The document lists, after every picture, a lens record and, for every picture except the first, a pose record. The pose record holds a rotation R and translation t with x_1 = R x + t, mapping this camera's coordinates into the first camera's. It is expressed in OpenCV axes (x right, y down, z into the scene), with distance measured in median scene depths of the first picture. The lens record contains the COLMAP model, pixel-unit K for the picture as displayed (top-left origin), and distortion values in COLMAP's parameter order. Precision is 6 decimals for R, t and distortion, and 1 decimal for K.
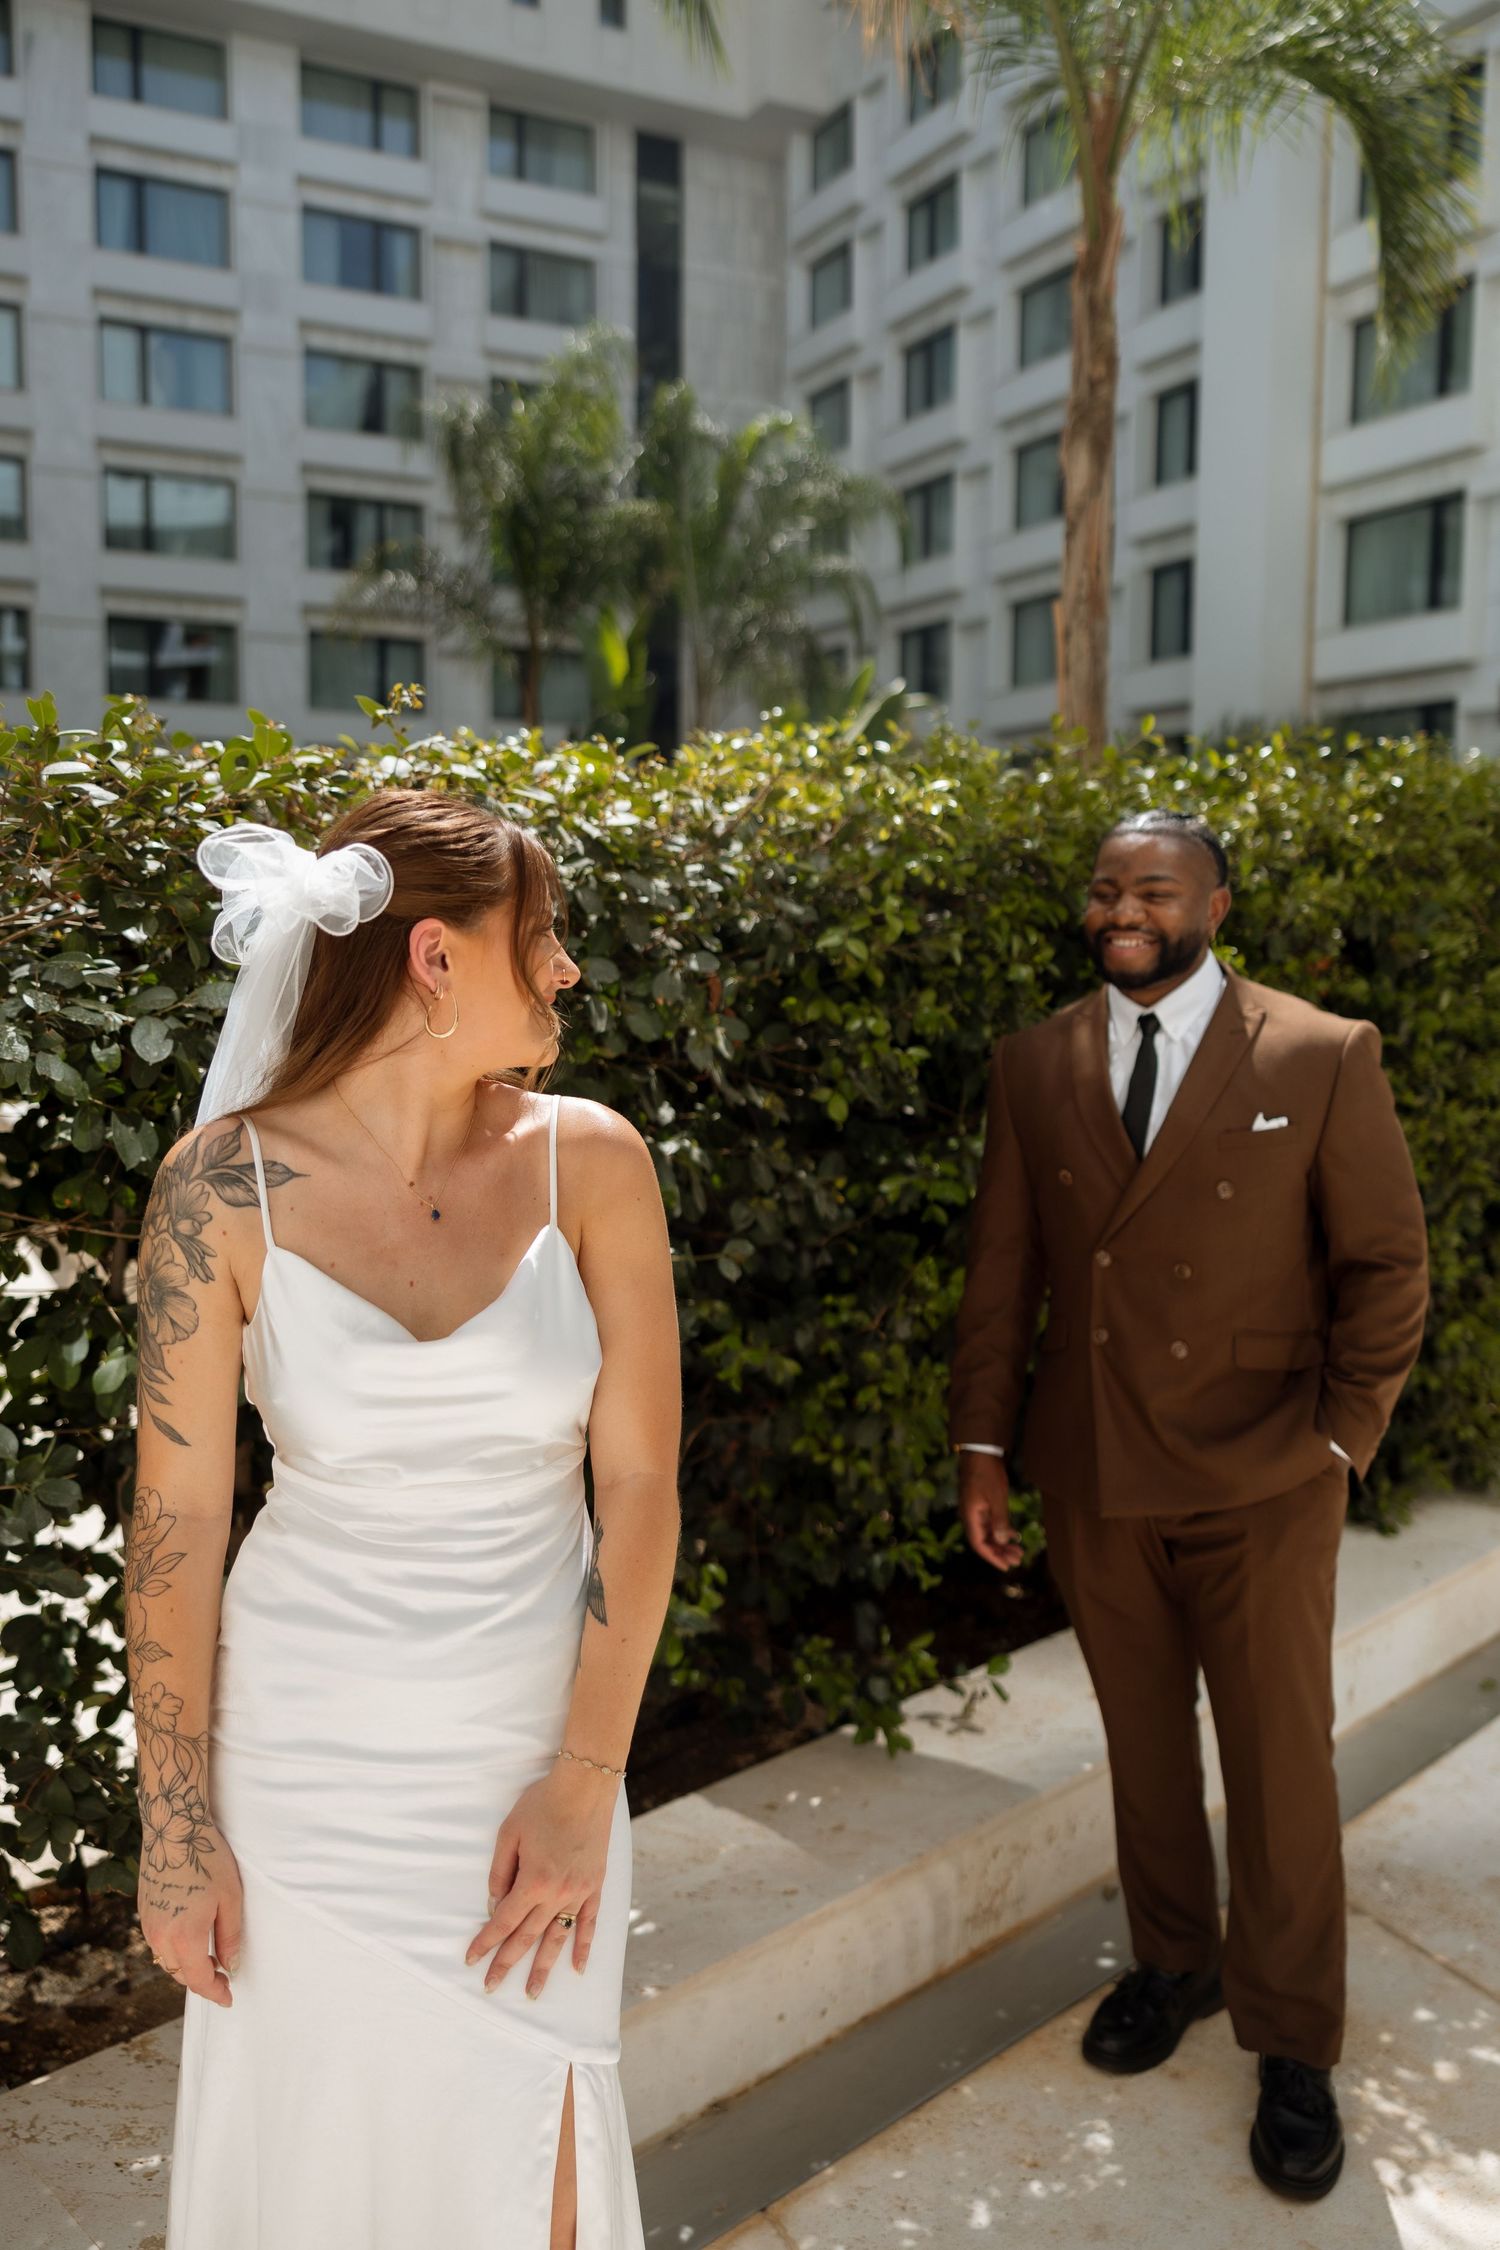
lens RADIAL K [[1795.2, 0, 745.4], [0, 1795.2, 1081.5], [0, 0, 1]] dist [0.003557, -0.003115]
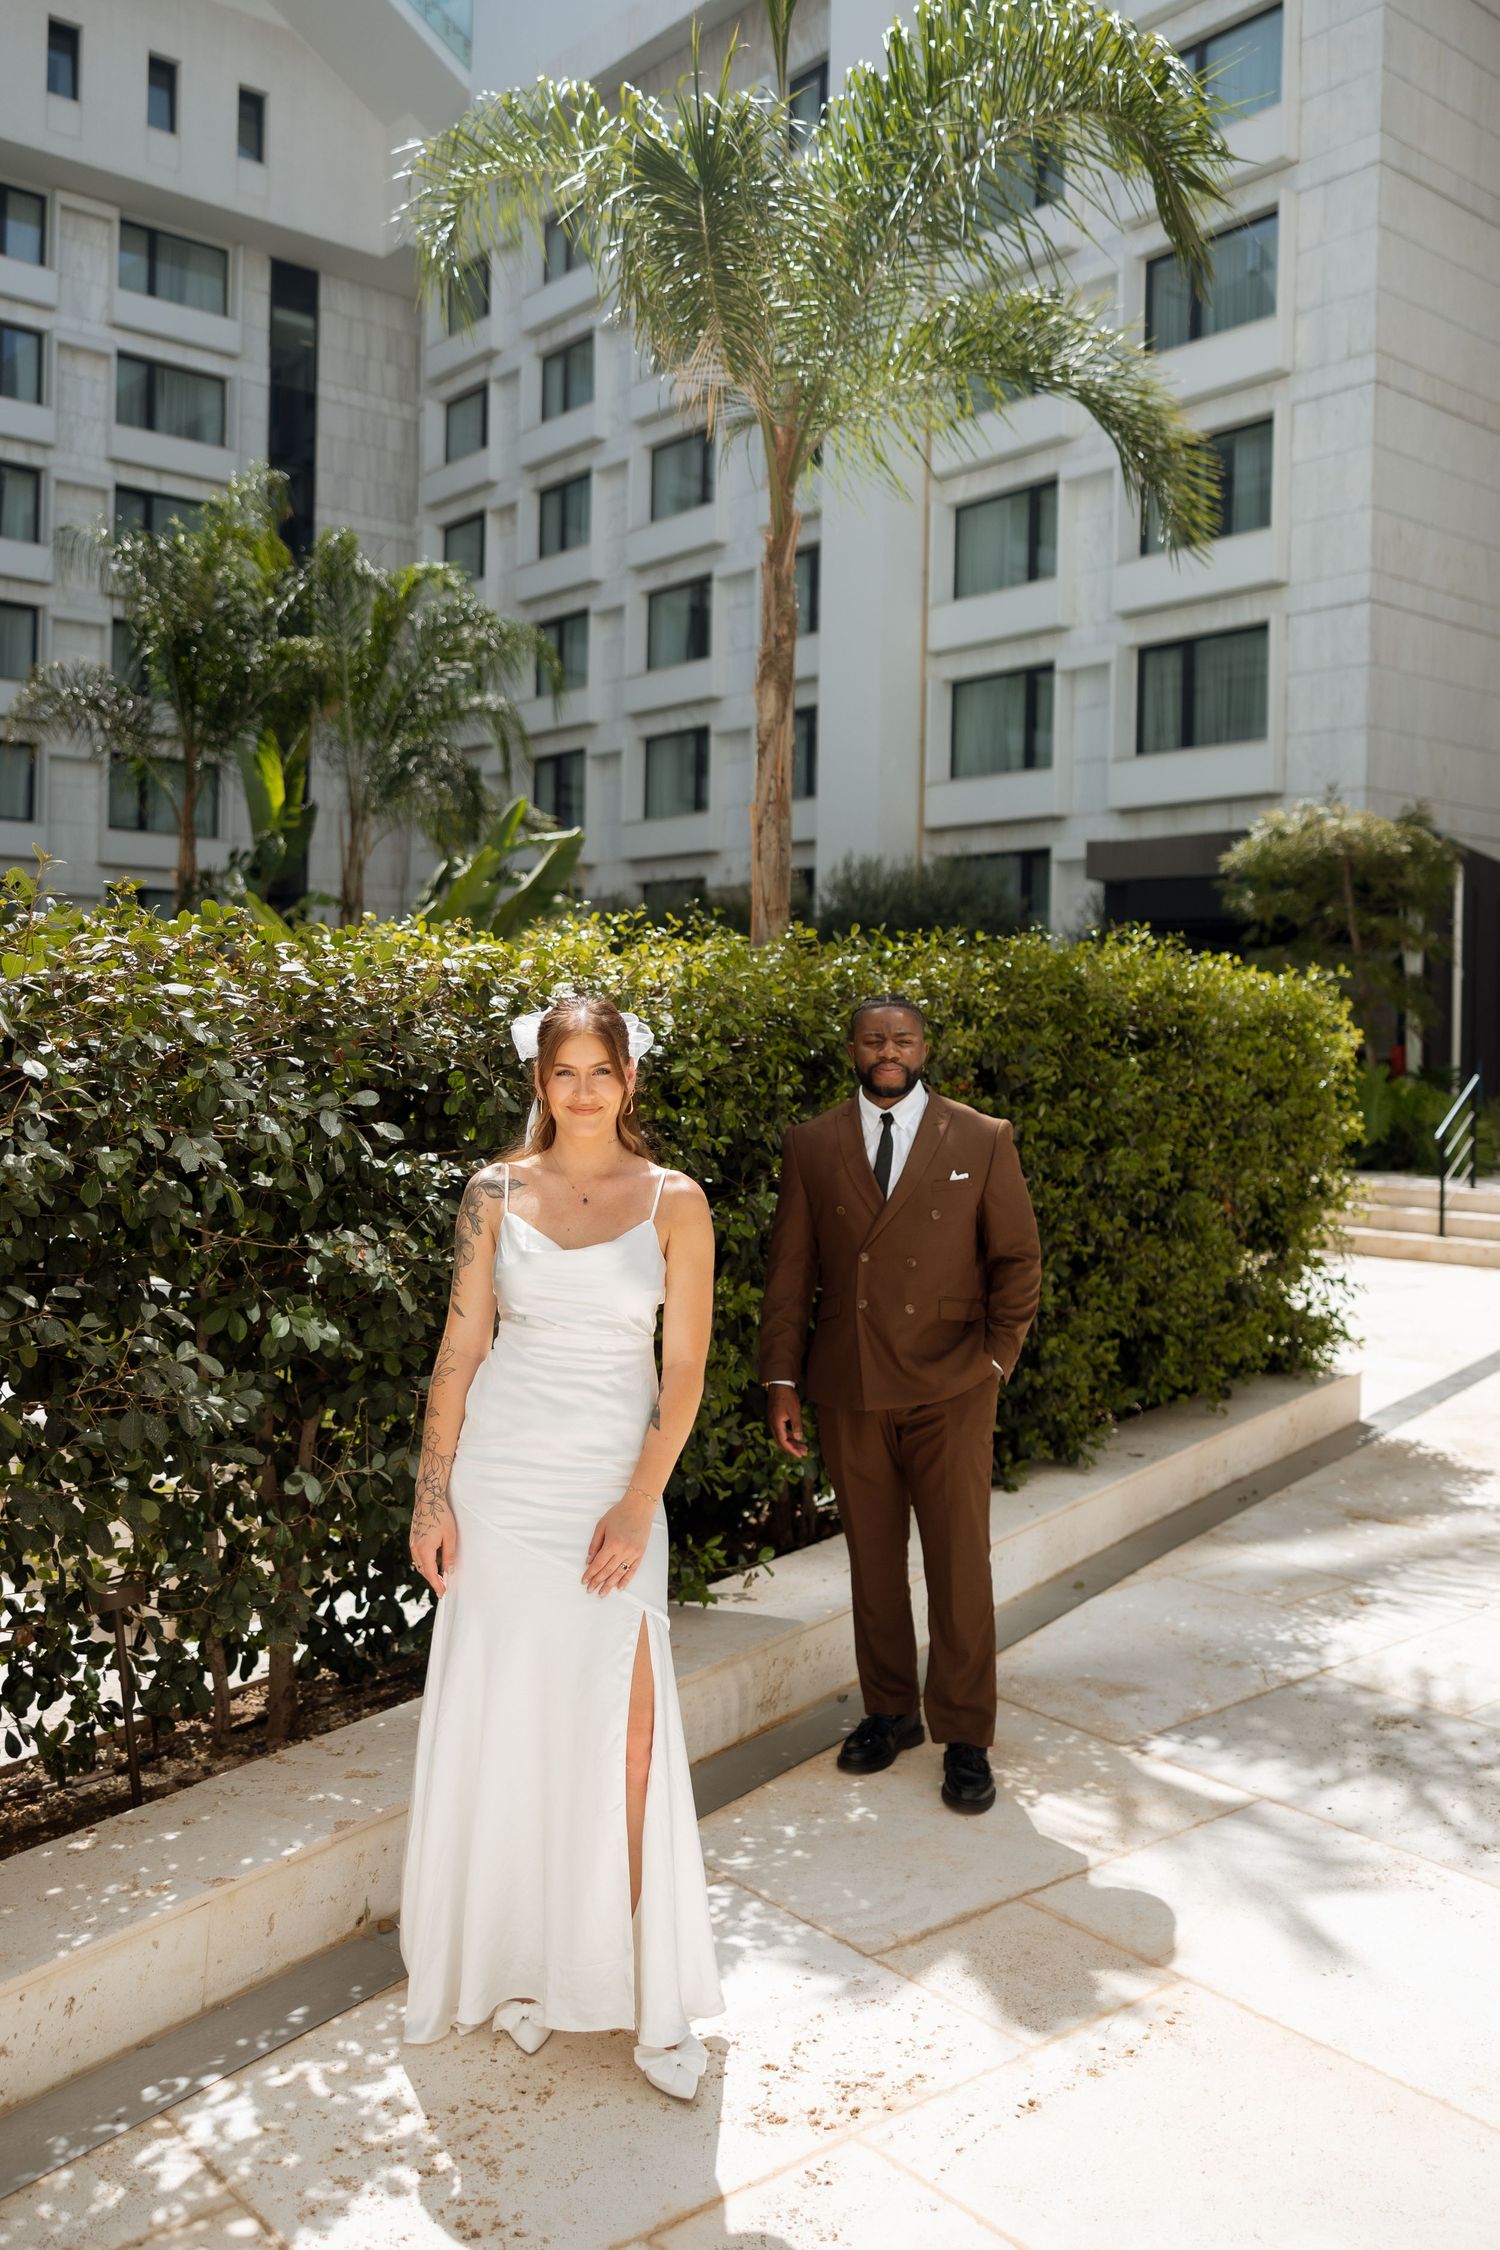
lens RADIAL K [[1825.4, 0, 752.1], [0, 1825.4, 1049.2], [0, 0, 1]] dist [-0.008318, -0.003688]
pose [[0.977728, 0.011905, 0.209539, -0.144487], [0.005826, 0.996466, -0.083798, 0.025892], [-0.209796, 0.083152, 0.974203, -0.379531]]
